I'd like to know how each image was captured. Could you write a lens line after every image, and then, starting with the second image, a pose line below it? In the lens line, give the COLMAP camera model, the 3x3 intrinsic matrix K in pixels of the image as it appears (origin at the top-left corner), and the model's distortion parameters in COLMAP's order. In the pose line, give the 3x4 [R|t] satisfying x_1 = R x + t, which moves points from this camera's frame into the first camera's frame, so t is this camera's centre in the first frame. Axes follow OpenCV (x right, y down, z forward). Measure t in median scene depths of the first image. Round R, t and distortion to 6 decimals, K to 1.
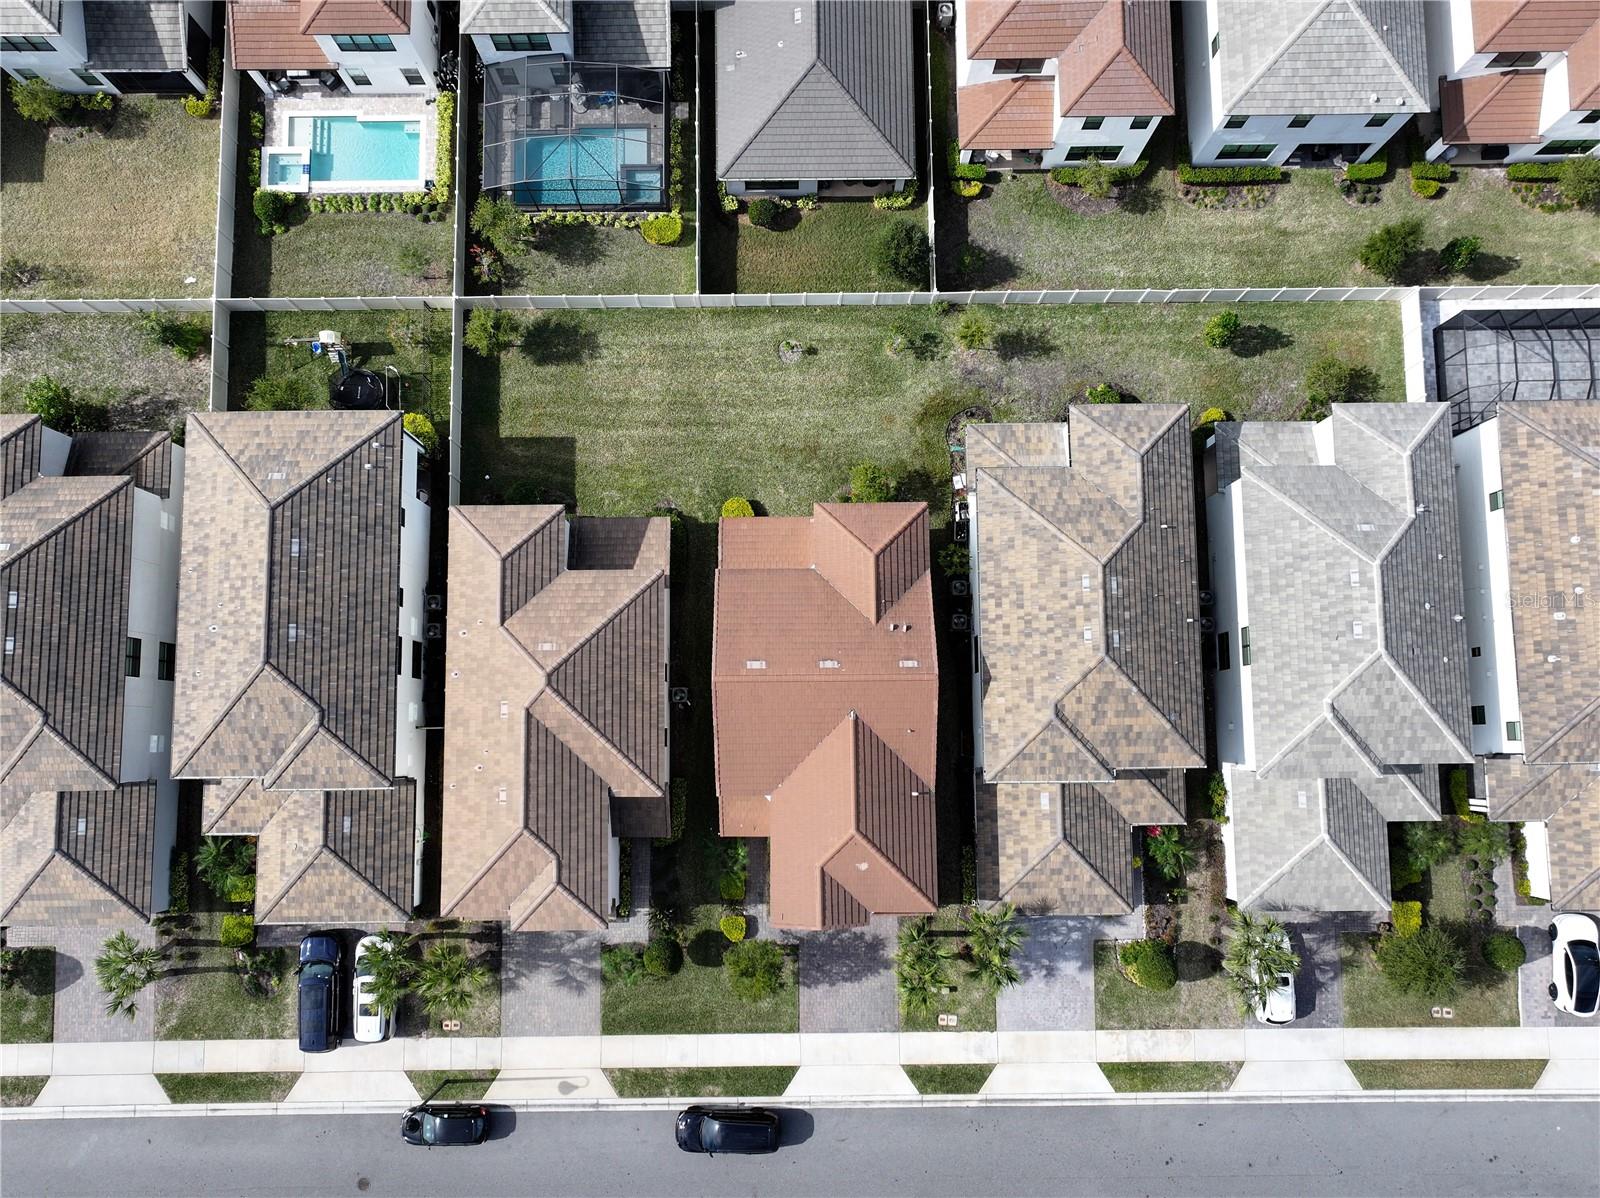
lens RADIAL K [[1130.9, 0, 800.8], [0, 1130.9, 608.9], [0, 0, 1]] dist [0.009580, 0.001180]
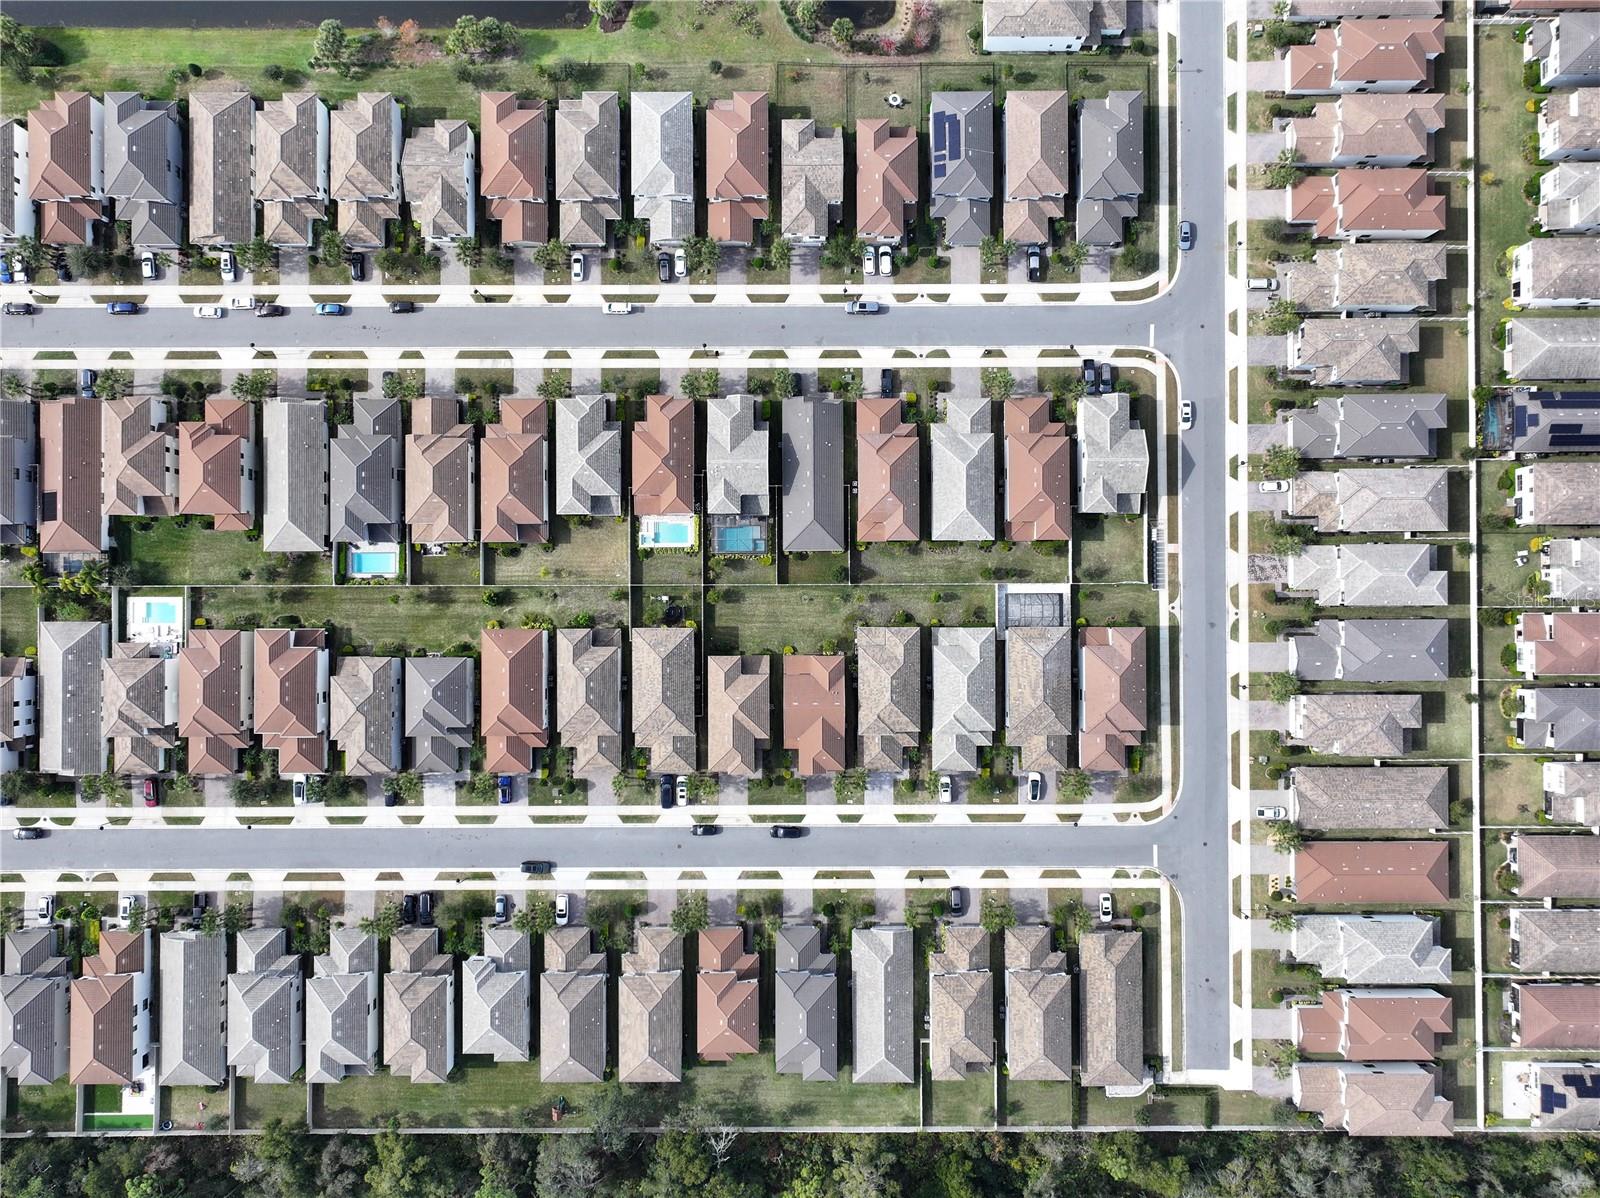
lens RADIAL K [[1130.9, 0, 799.0], [0, 1130.9, 593.3], [0, 0, 1]] dist [0.009580, 0.001180]
pose [[0.999973, 0.007367, 0.000119, -0.028234], [-0.007345, 0.995456, 0.094941, -0.583303], [0.000581, -0.094940, 0.995483, -2.330419]]
